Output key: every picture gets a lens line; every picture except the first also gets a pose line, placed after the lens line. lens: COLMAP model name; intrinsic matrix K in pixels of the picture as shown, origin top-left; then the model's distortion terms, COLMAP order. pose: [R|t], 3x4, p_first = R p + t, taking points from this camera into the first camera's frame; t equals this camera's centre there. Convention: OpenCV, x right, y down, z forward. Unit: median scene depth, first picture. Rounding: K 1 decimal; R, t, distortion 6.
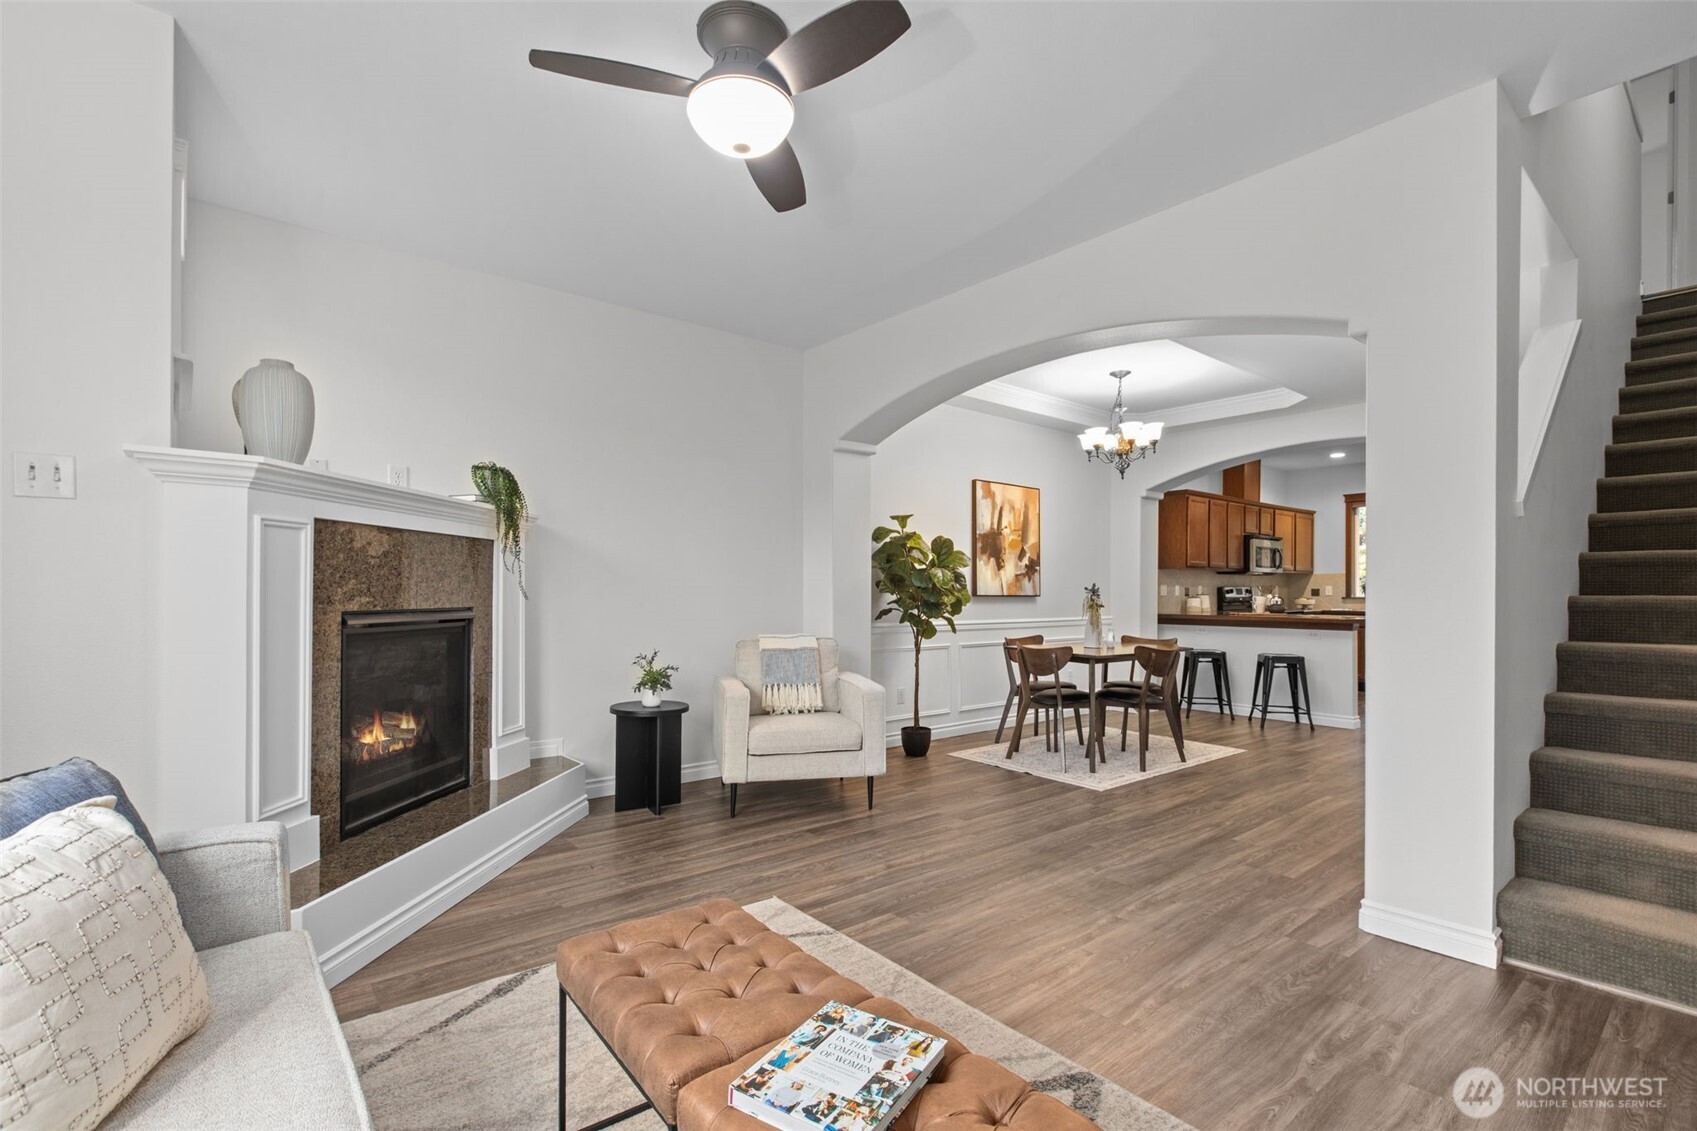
lens RADIAL K [[756.6, 0, 860.2], [0, 756.6, 610.2], [0, 0, 1]] dist [0.002372, -0.001284]
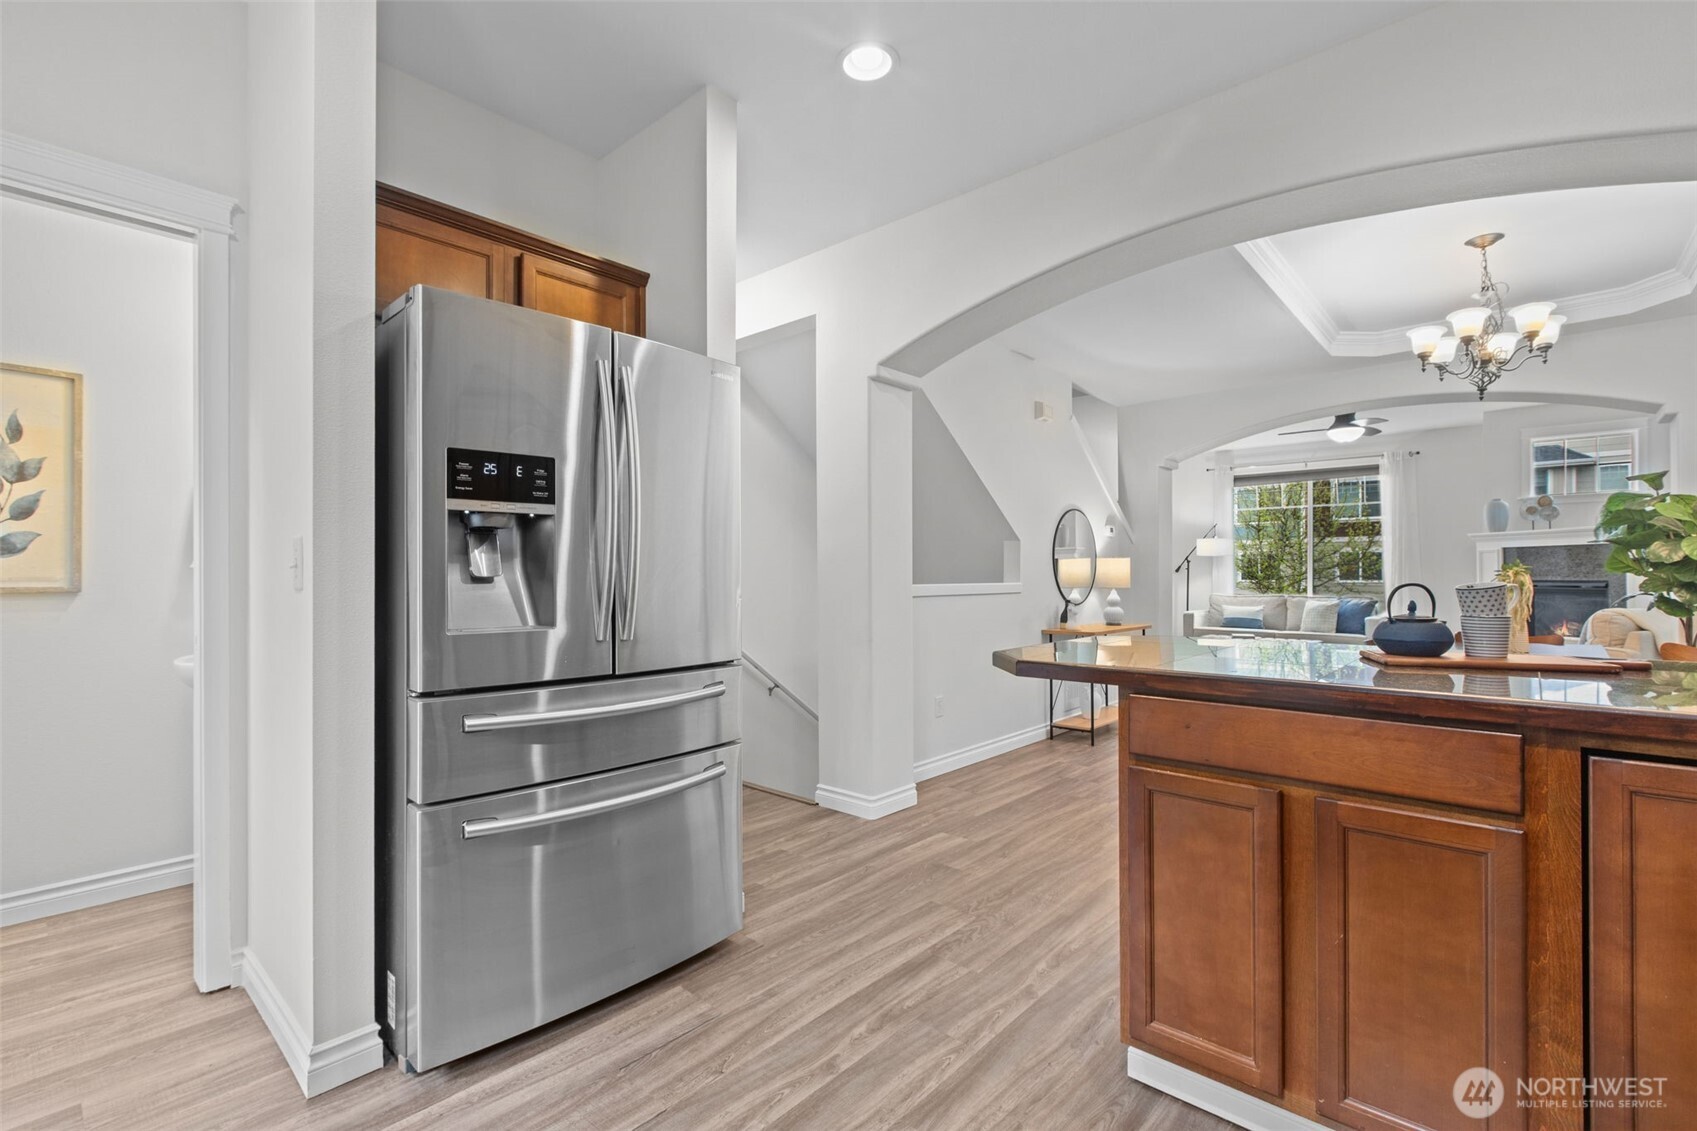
lens RADIAL K [[756.6, 0, 840.5], [0, 756.6, 571.6], [0, 0, 1]] dist [0.002372, -0.001284]
pose [[-0.991136, -0.001344, -0.132847, 1.405084], [-0.004115, 0.999780, 0.020582, -0.048873], [0.132790, 0.020946, -0.990923, 2.243801]]
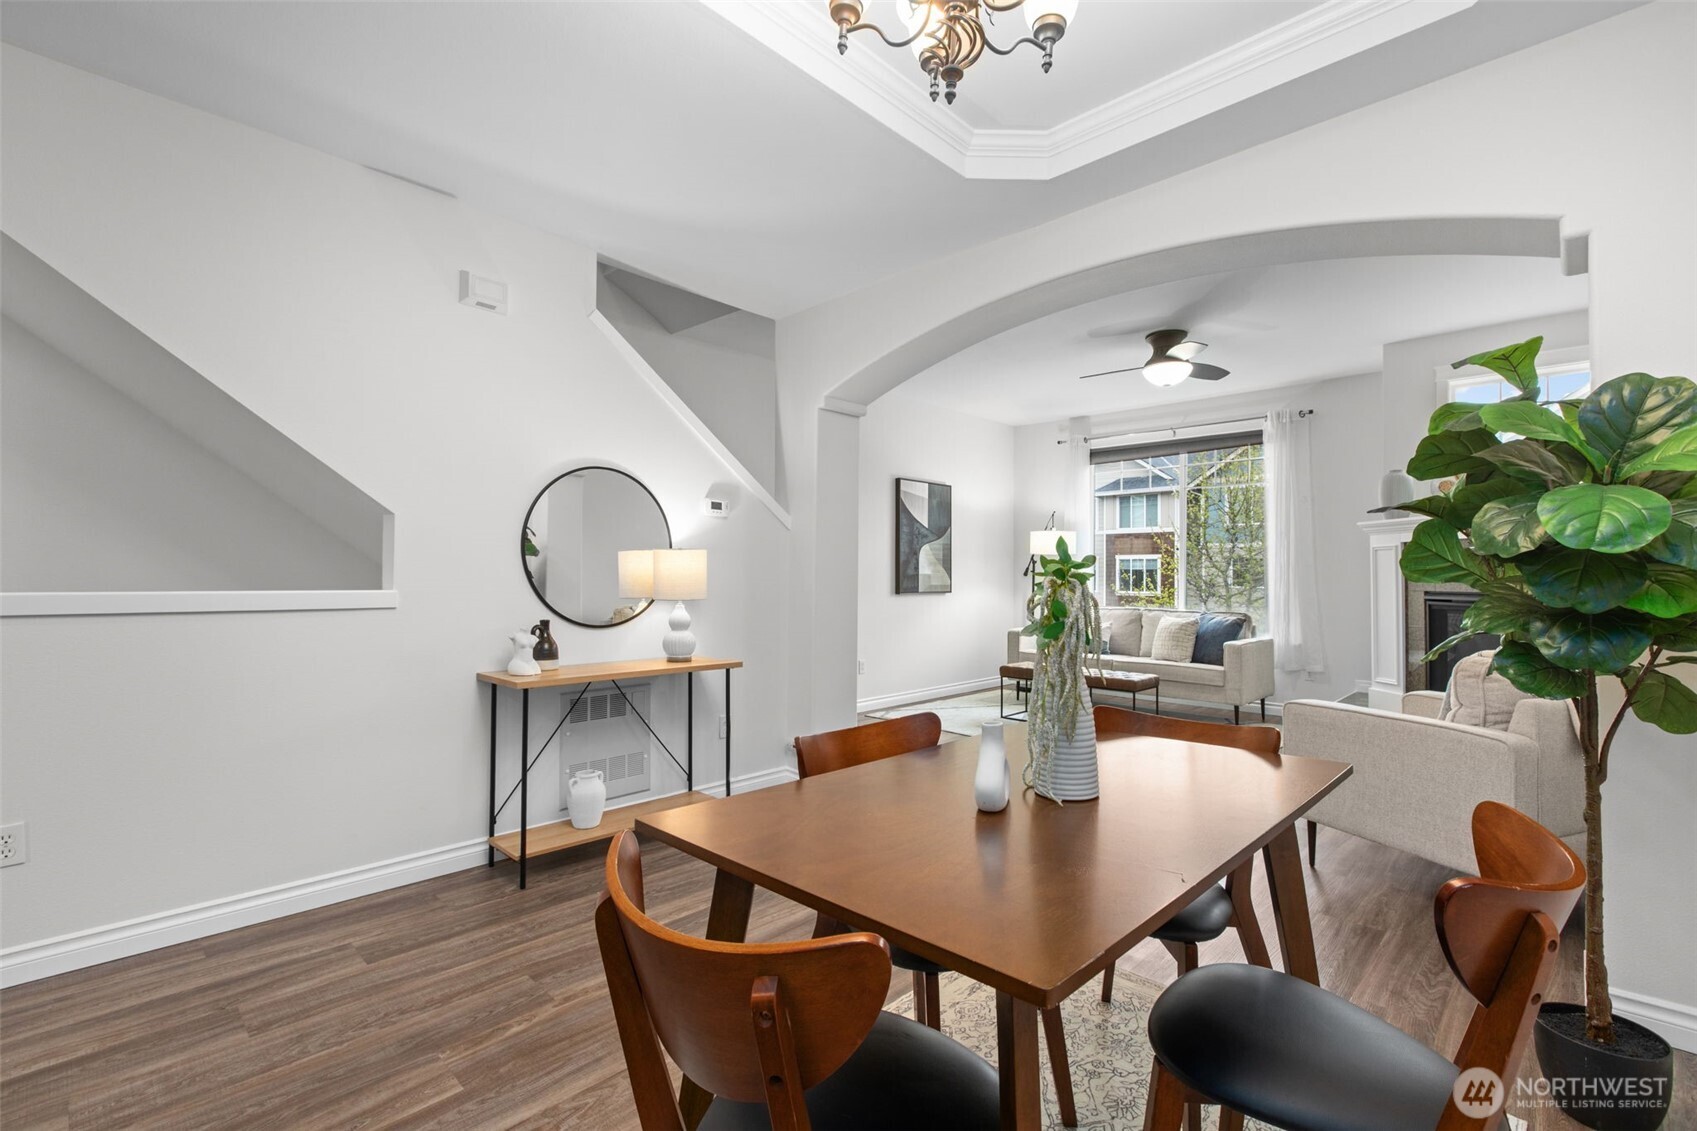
lens RADIAL K [[756.6, 0, 840.7], [0, 756.6, 559.5], [0, 0, 1]] dist [0.002372, -0.001284]
pose [[-0.995075, -0.012640, -0.098313, 0.580624], [-0.012941, 0.999913, 0.002425, -0.039751], [0.098274, 0.003685, -0.995153, 1.755045]]
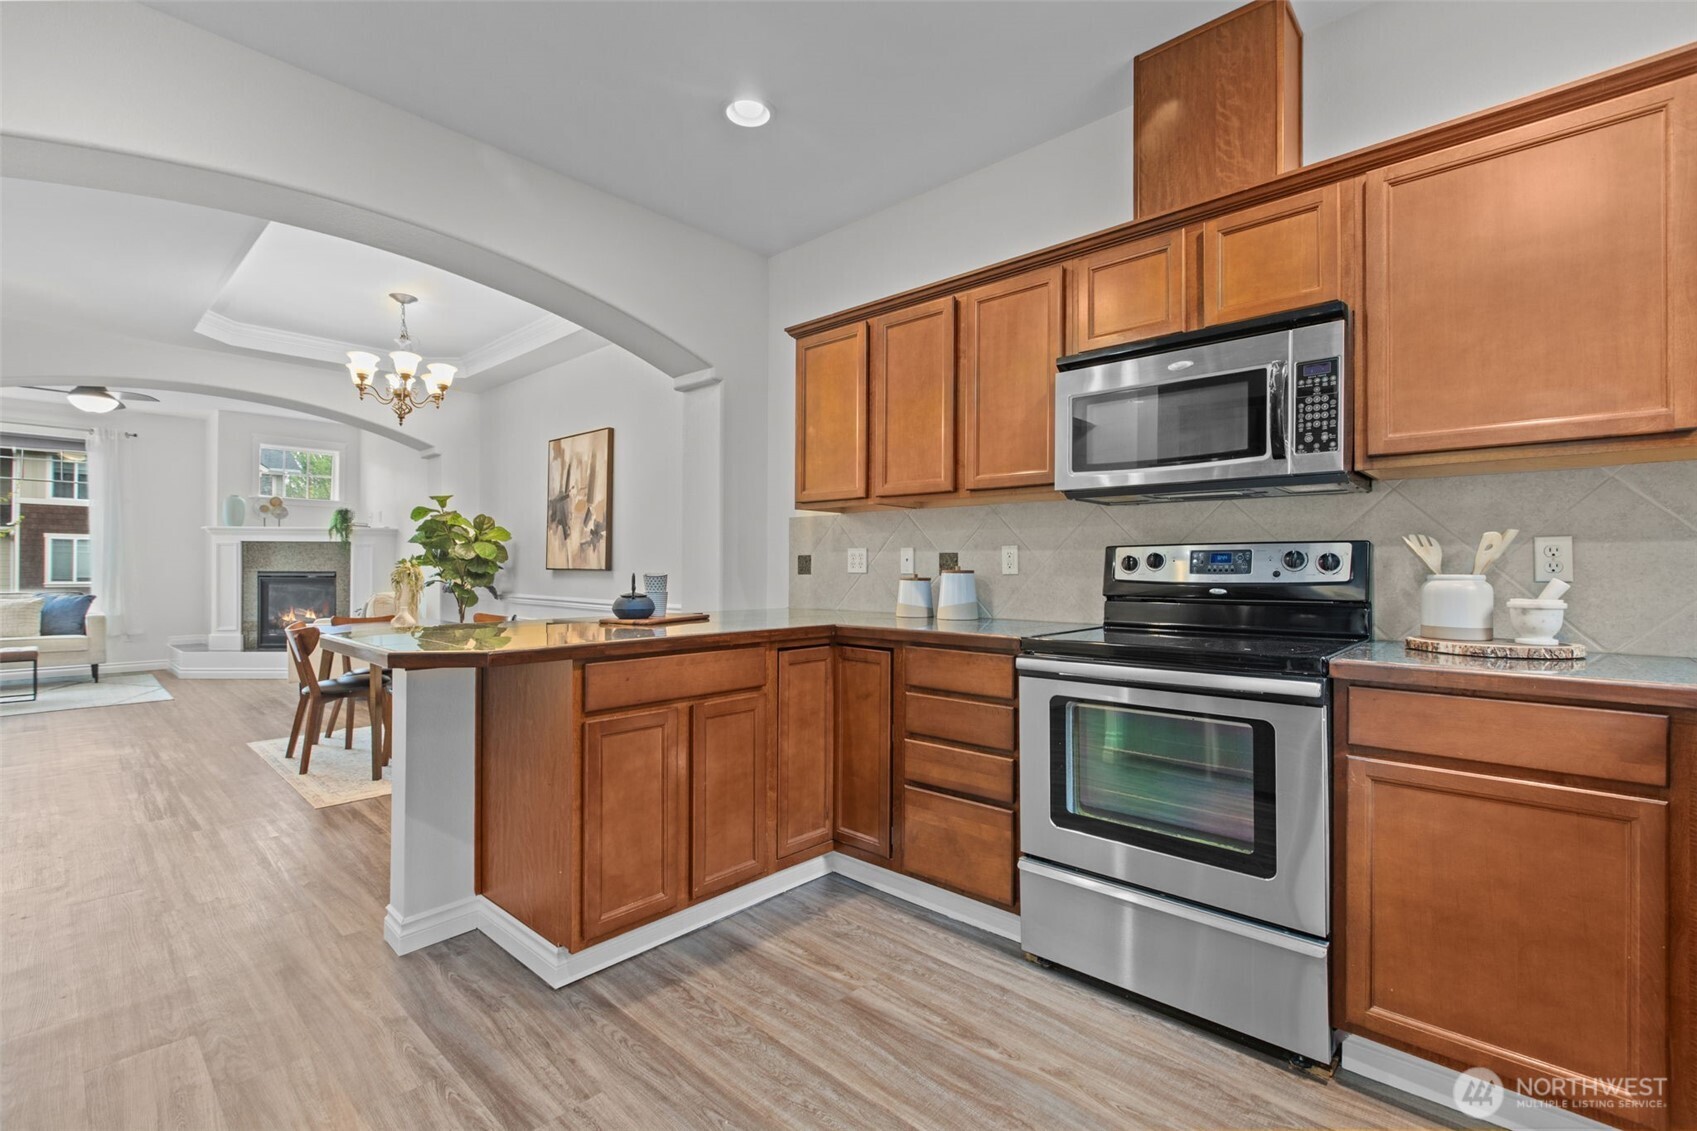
lens RADIAL K [[756.6, 0, 851.8], [0, 756.6, 566.1], [0, 0, 1]] dist [0.002372, -0.001284]
pose [[0.126195, -0.003124, -0.992001, 1.729994], [-0.027814, 0.999591, -0.006686, -0.041871], [0.991616, 0.028435, 0.126056, 1.961408]]
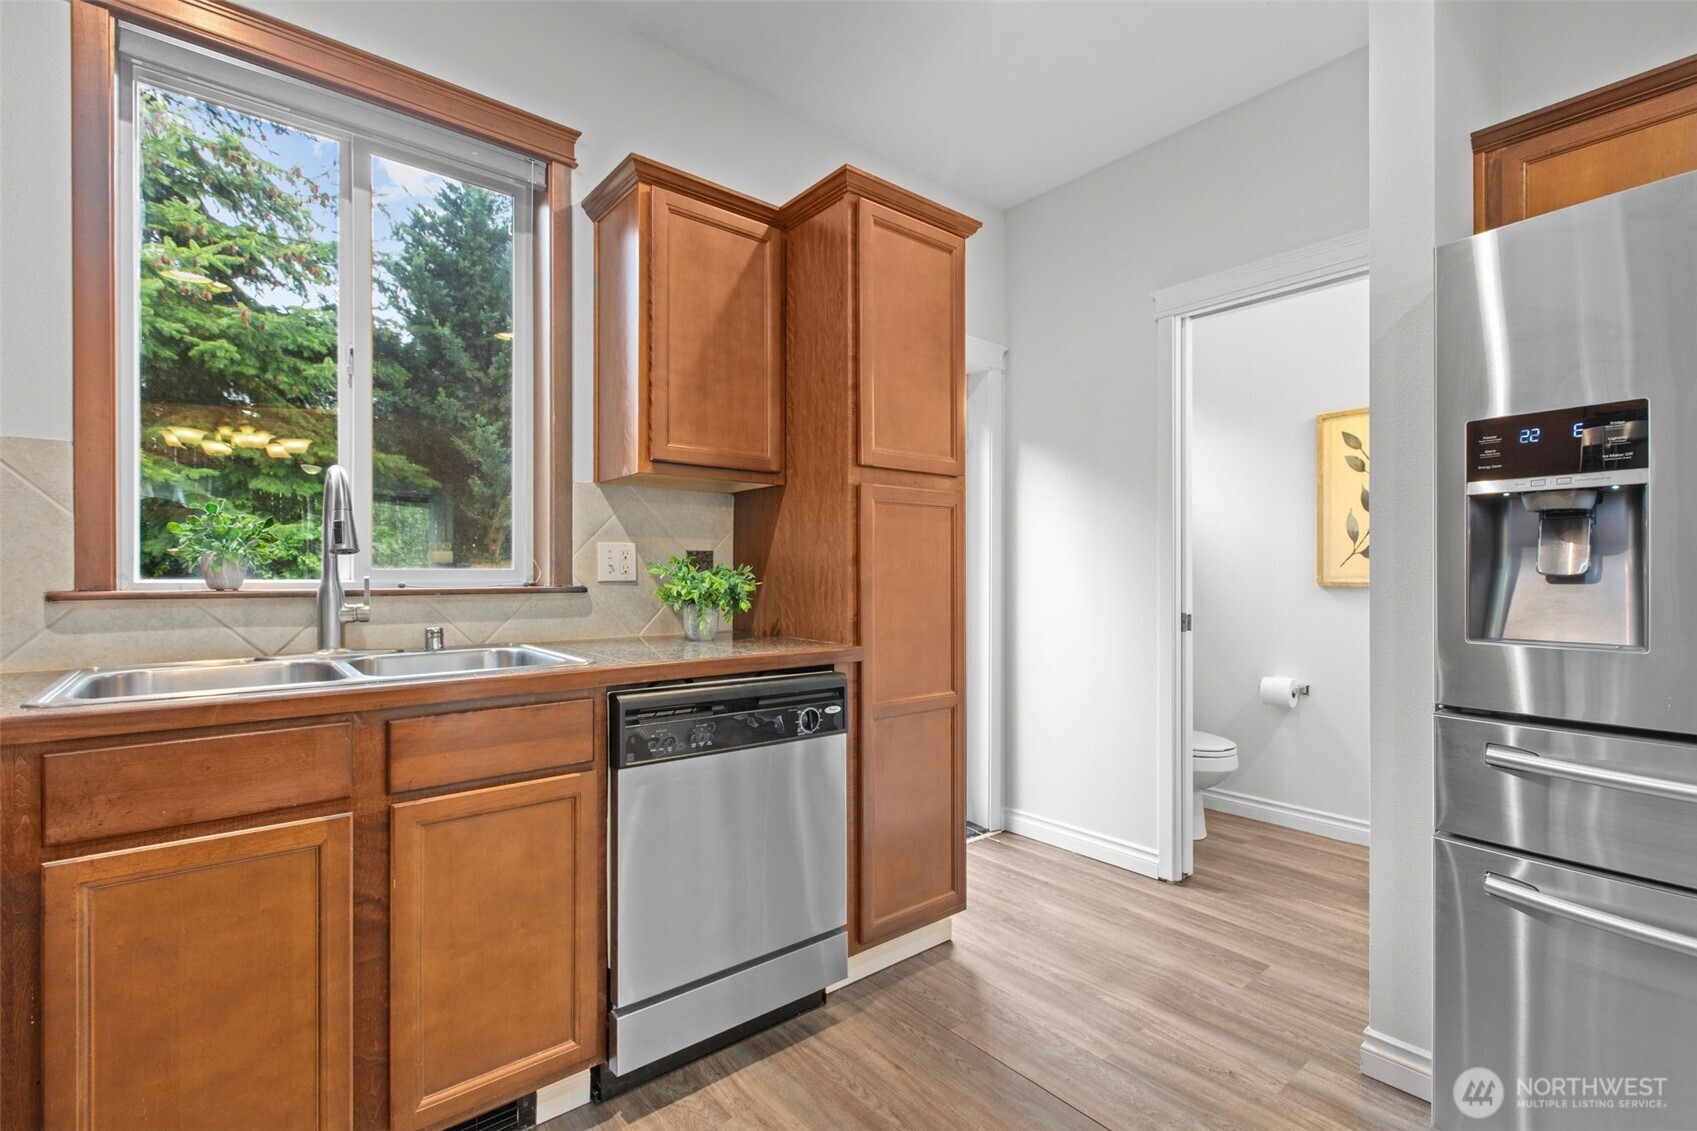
lens RADIAL K [[756.6, 0, 842.5], [0, 756.6, 574.9], [0, 0, 1]] dist [0.002372, -0.001284]
pose [[0.005052, -0.003528, 0.999981, 1.197403], [0.023177, 0.999726, 0.003410, -0.044073], [-0.999719, 0.023159, 0.005133, 2.084011]]
